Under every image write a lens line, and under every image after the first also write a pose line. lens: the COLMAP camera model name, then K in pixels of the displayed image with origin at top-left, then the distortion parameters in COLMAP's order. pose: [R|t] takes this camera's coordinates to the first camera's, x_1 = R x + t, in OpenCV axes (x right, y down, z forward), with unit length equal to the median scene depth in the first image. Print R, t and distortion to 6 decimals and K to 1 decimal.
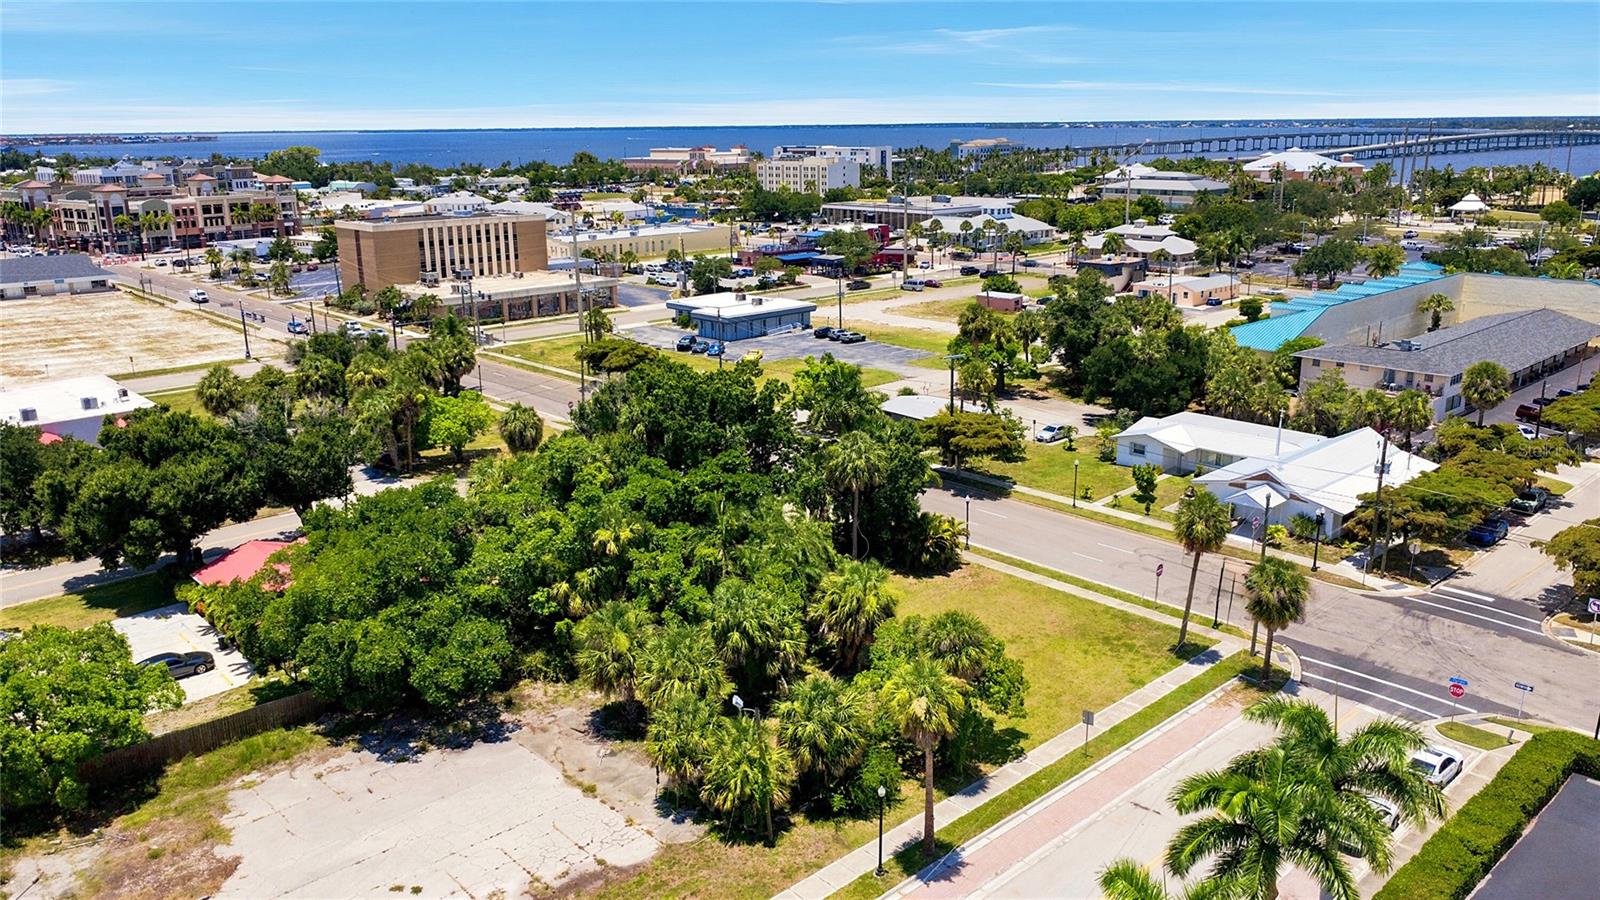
lens RADIAL K [[1204.5, 0, 800.2], [0, 1204.5, 455.2], [0, 0, 1]] dist [0.001093, -0.000173]
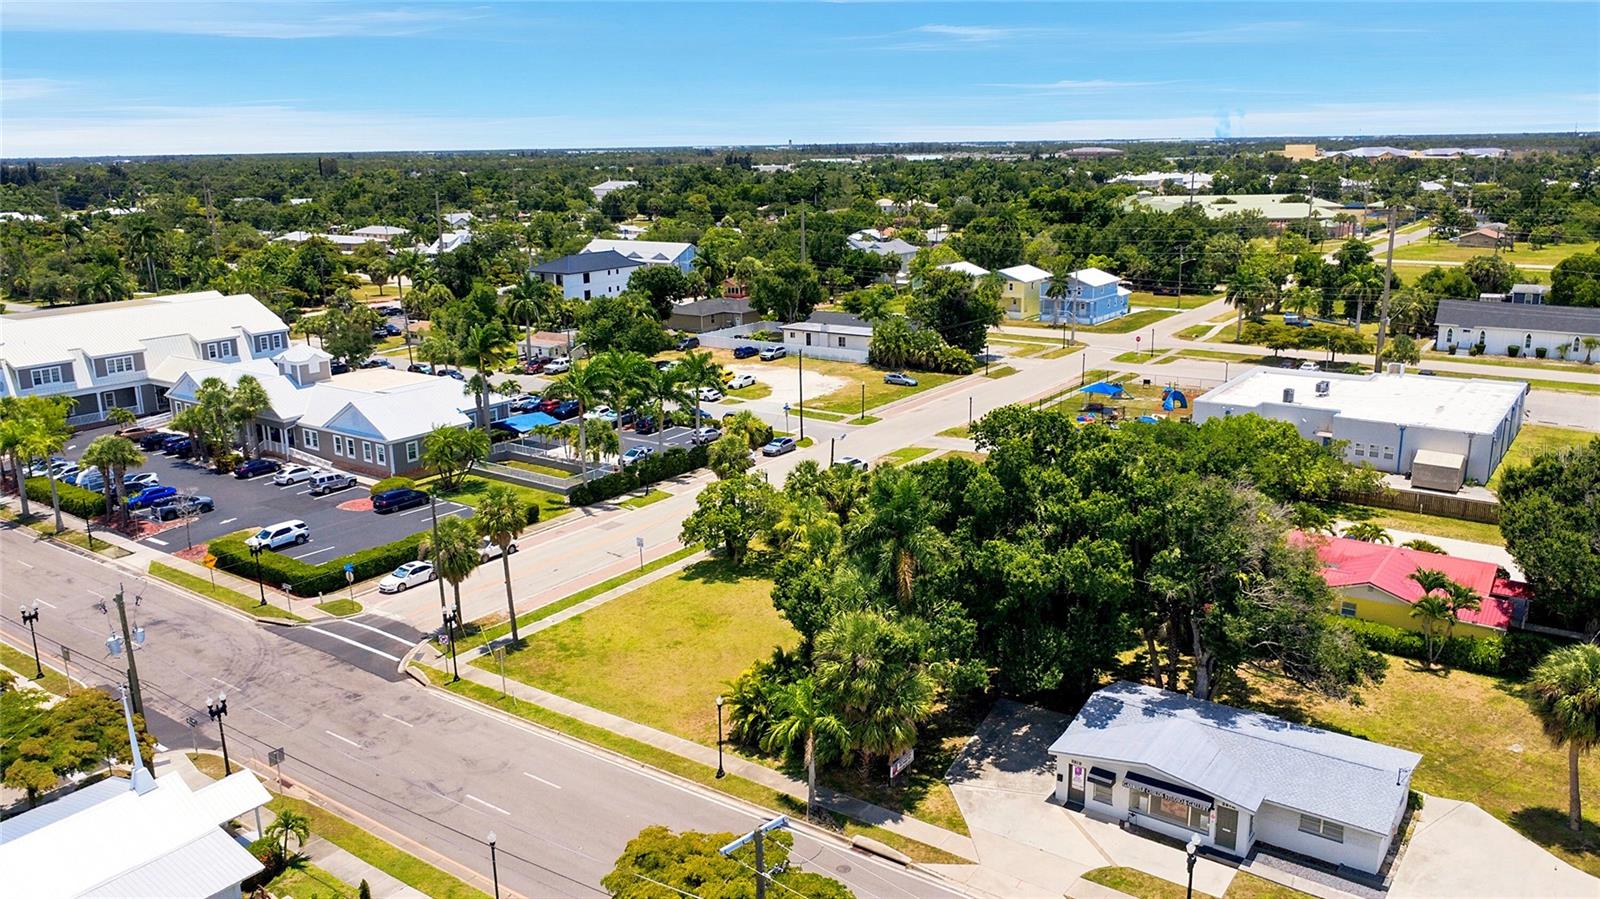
lens RADIAL K [[1204.5, 0, 797.2], [0, 1204.5, 434.7], [0, 0, 1]] dist [0.001093, -0.000173]
pose [[-0.981888, 0.069719, -0.176168, 0.208180], [-0.024817, 0.874492, 0.484405, -0.421035], [0.187830, 0.480003, -0.856923, 1.540931]]
